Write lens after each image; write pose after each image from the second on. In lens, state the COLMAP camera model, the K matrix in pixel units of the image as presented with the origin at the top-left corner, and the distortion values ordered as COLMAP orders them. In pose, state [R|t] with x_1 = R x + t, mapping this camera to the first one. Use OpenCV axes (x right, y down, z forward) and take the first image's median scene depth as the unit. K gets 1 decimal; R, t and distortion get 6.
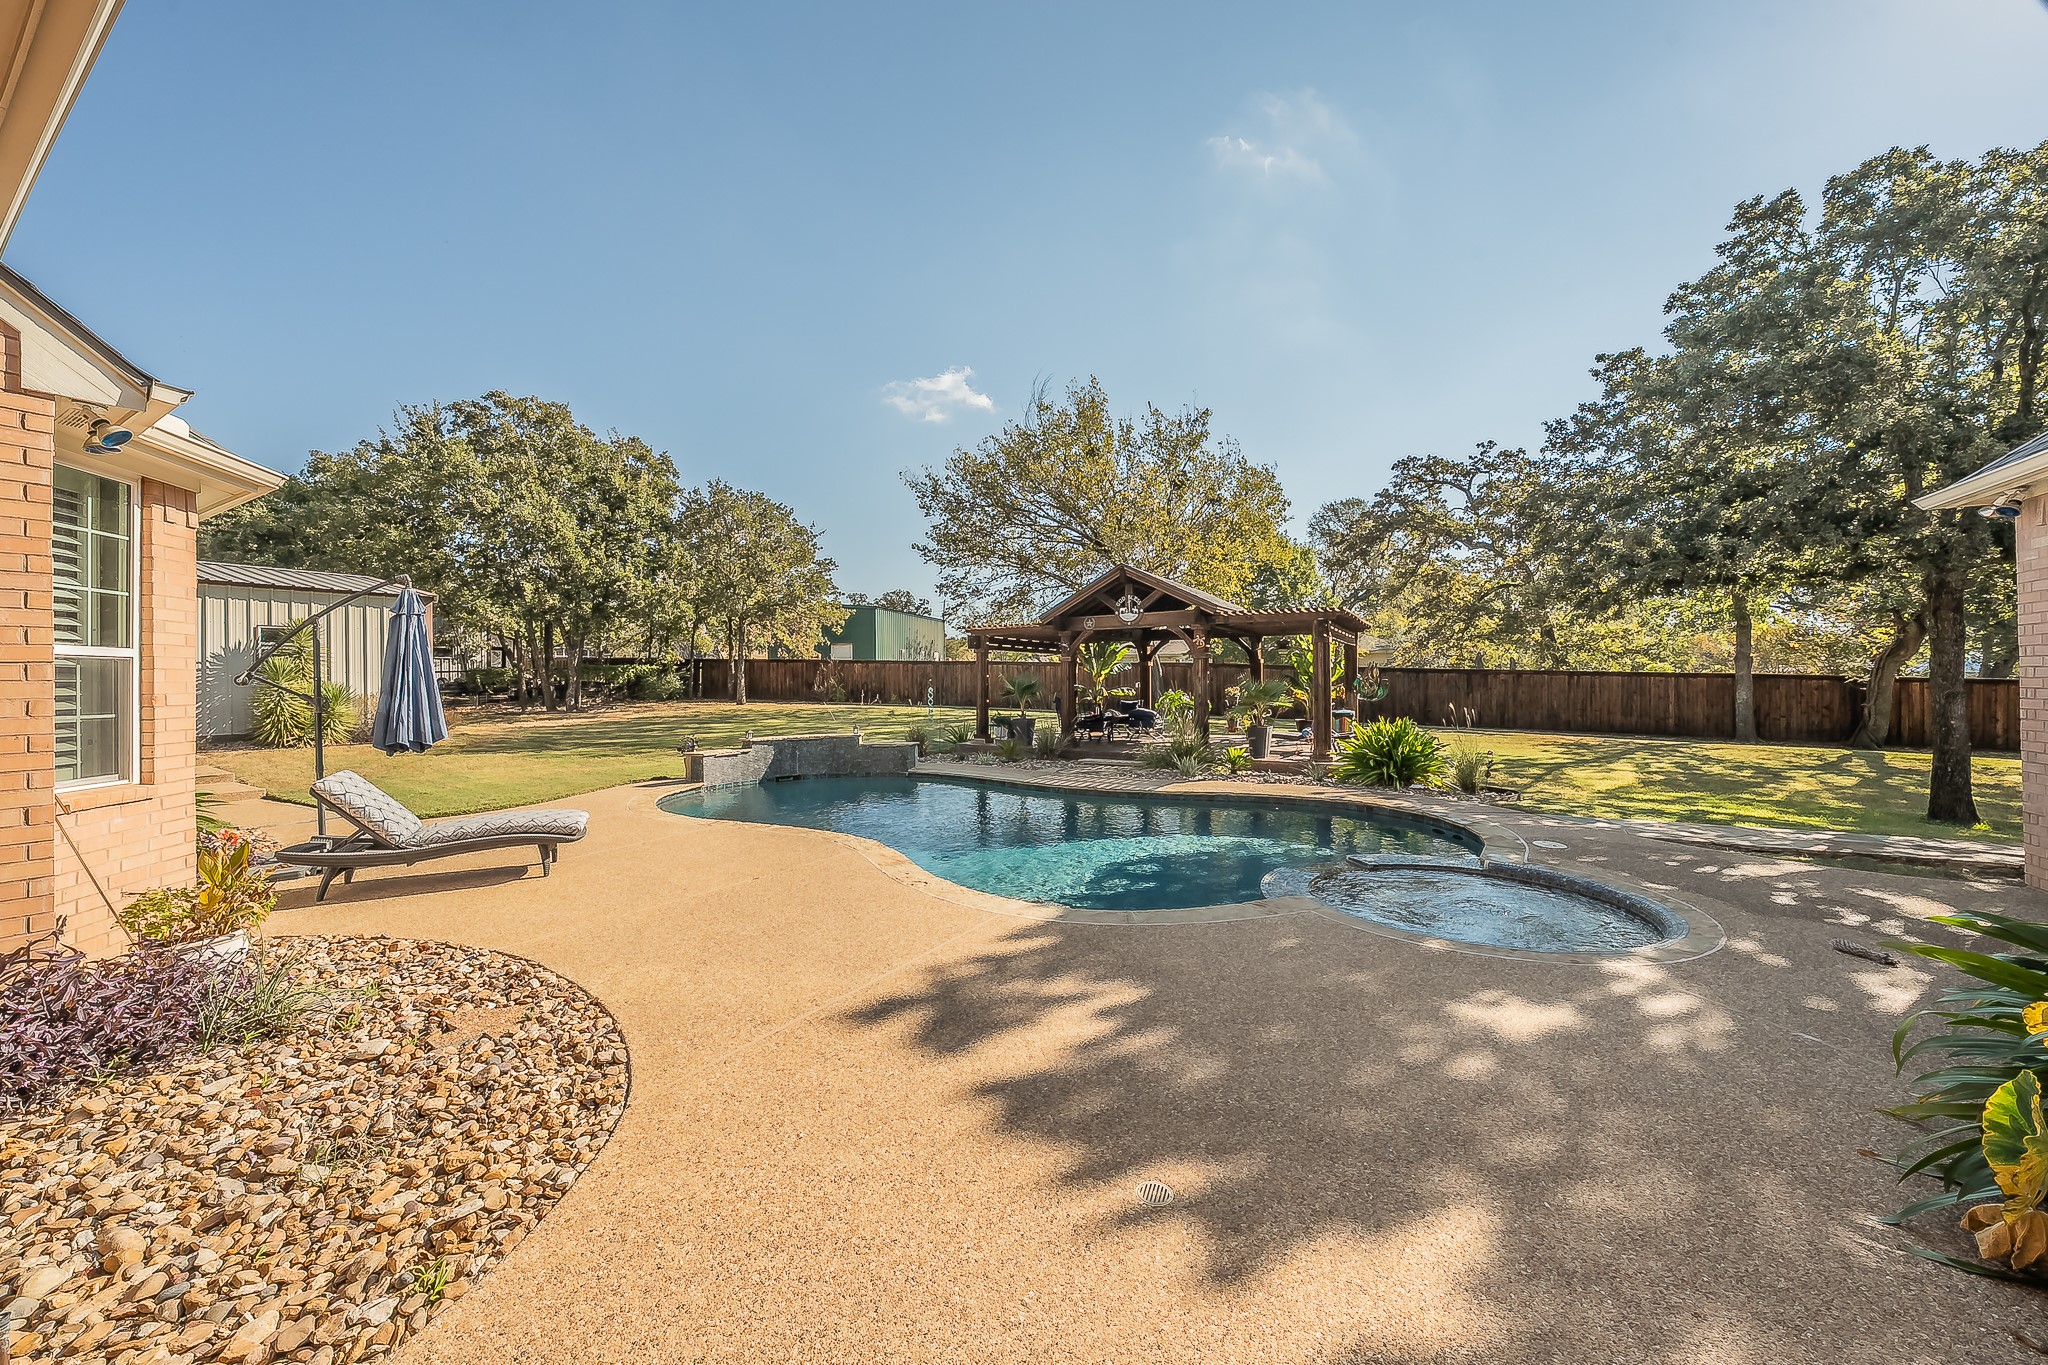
lens RADIAL K [[732.2, 0, 1013.4], [0, 732.2, 675.2], [0, 0, 1]] dist [-0.000095, 0.000067]
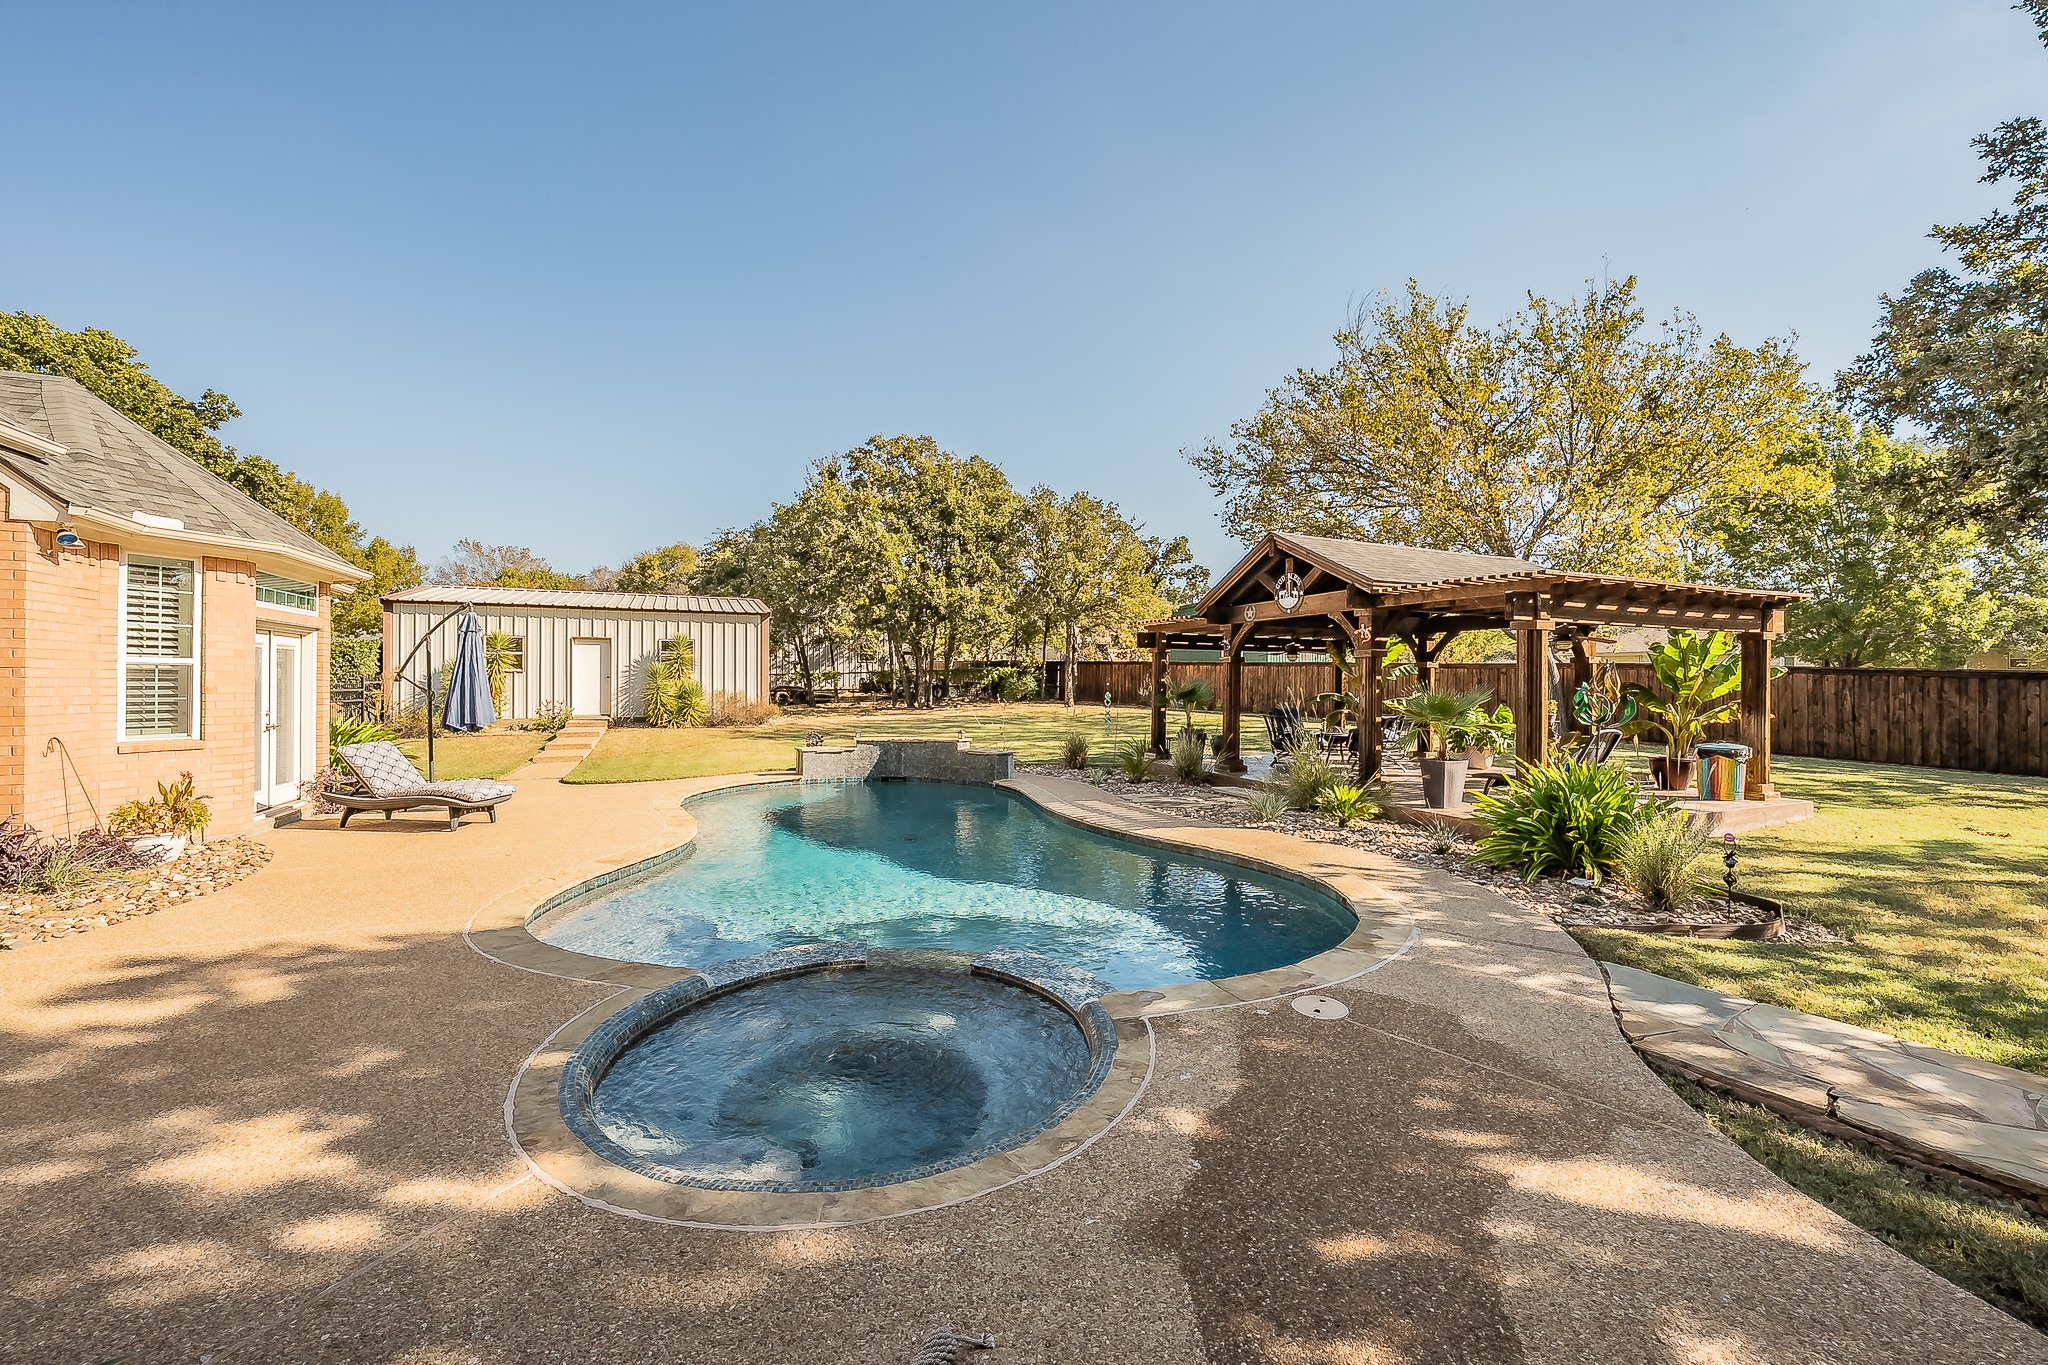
lens RADIAL K [[784.0, 0, 1024.0], [0, 784.0, 682.5], [0, 0, 1]] dist [-0.000891, -0.000352]
pose [[0.814911, 0.009918, -0.579501, 0.344933], [-0.006437, 0.999947, 0.008062, -0.002039], [0.579550, -0.002840, 0.814932, 0.161012]]
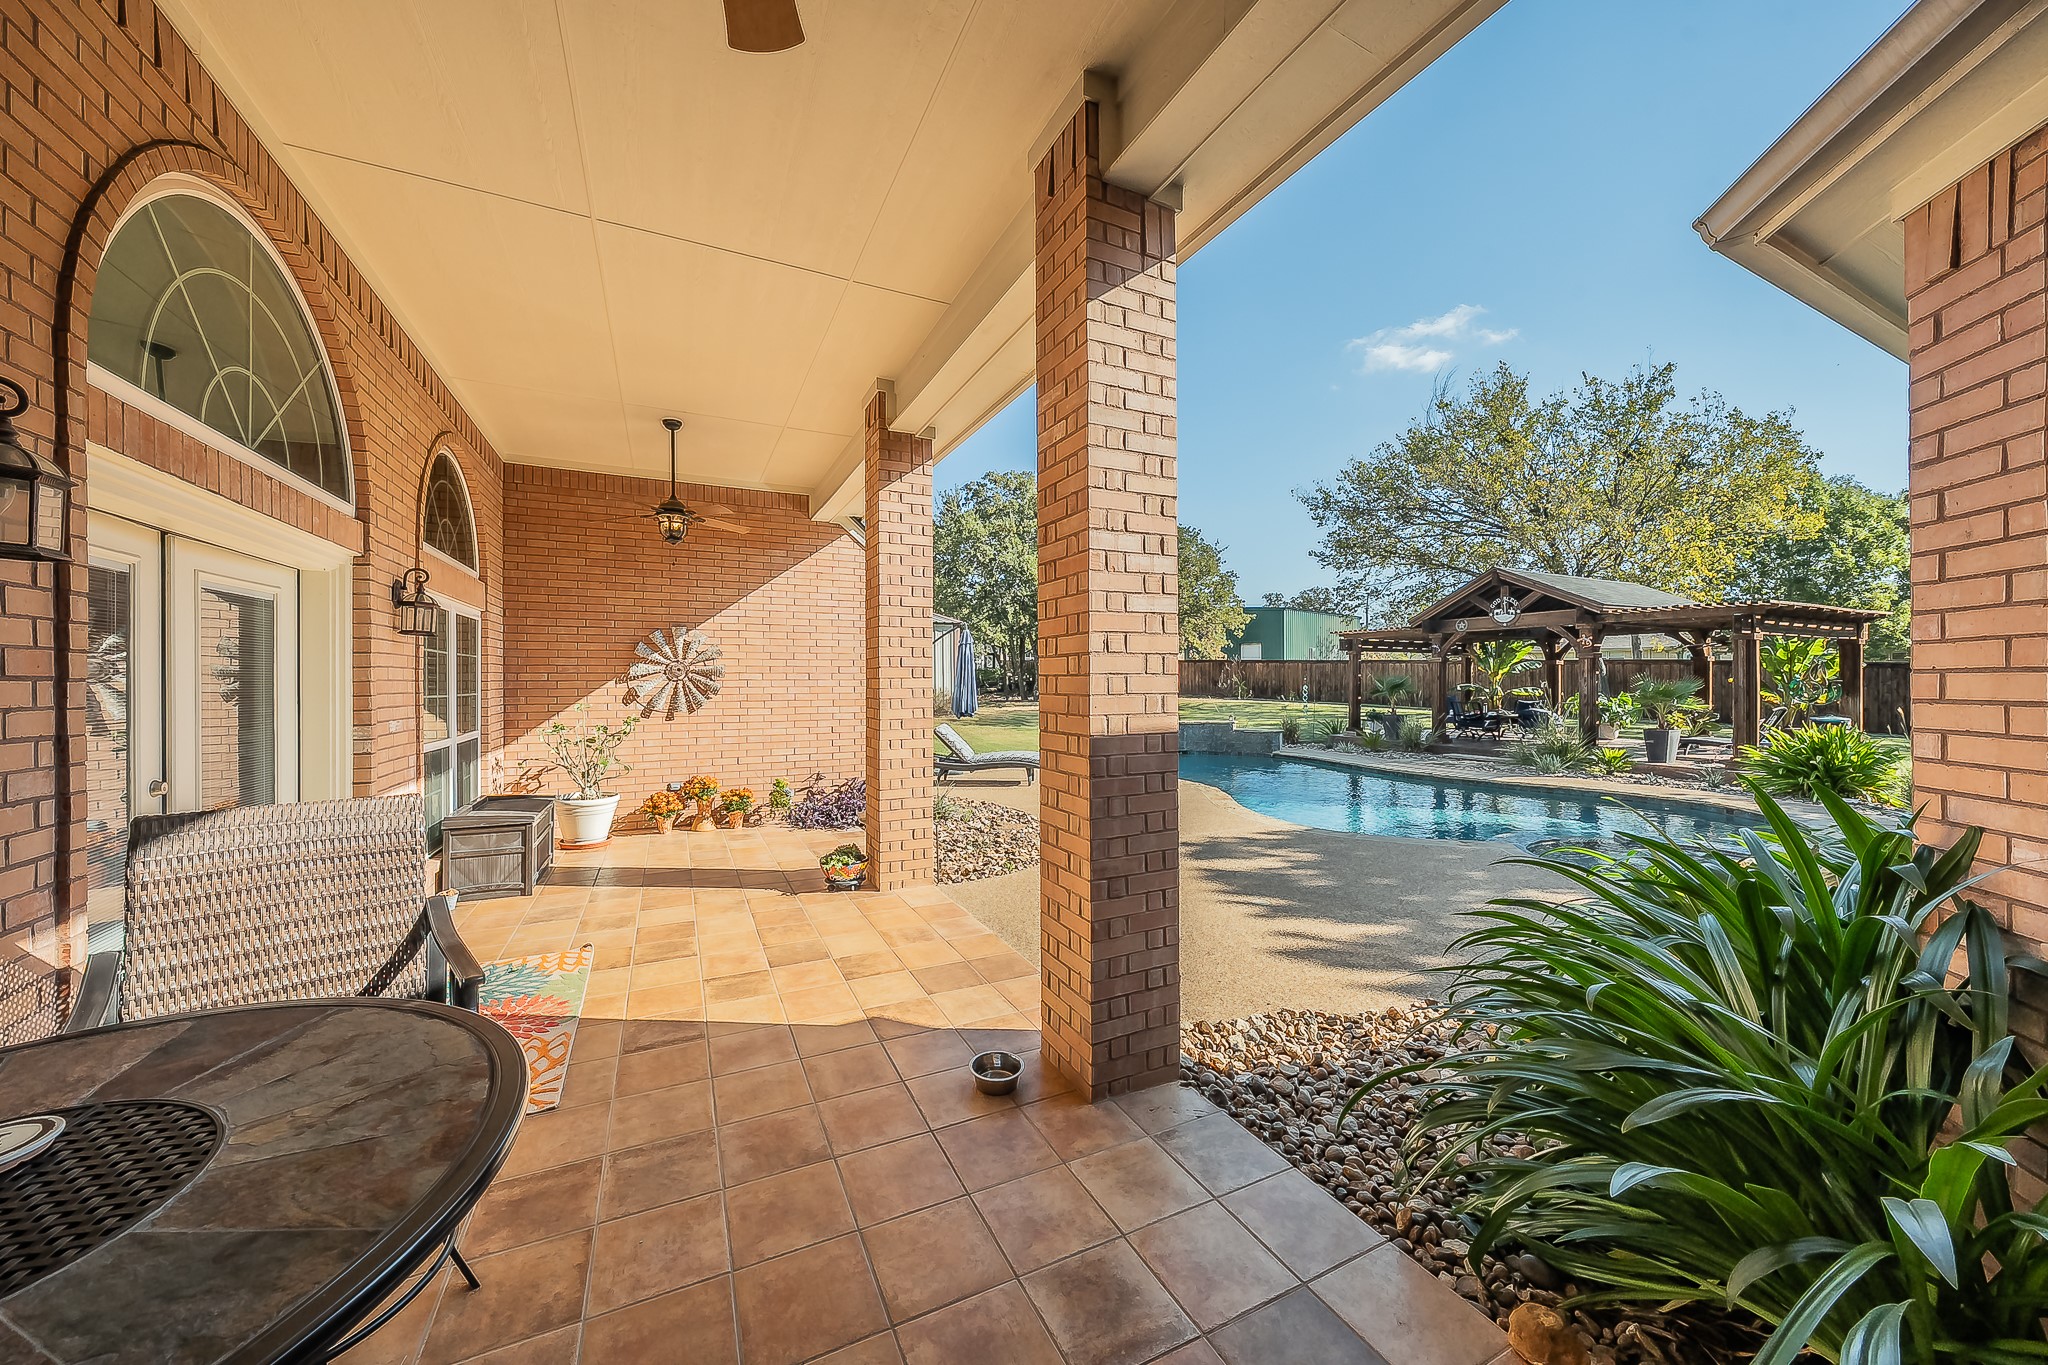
lens RADIAL K [[704.5, 0, 1013.1], [0, 704.5, 676.9], [0, 0, 1]] dist [-0.000454, -0.000094]
pose [[0.838988, 0.001972, -0.544146, 0.100422], [0.001803, 0.999978, 0.006405, -0.004151], [0.544147, -0.006355, 0.838966, -0.173574]]
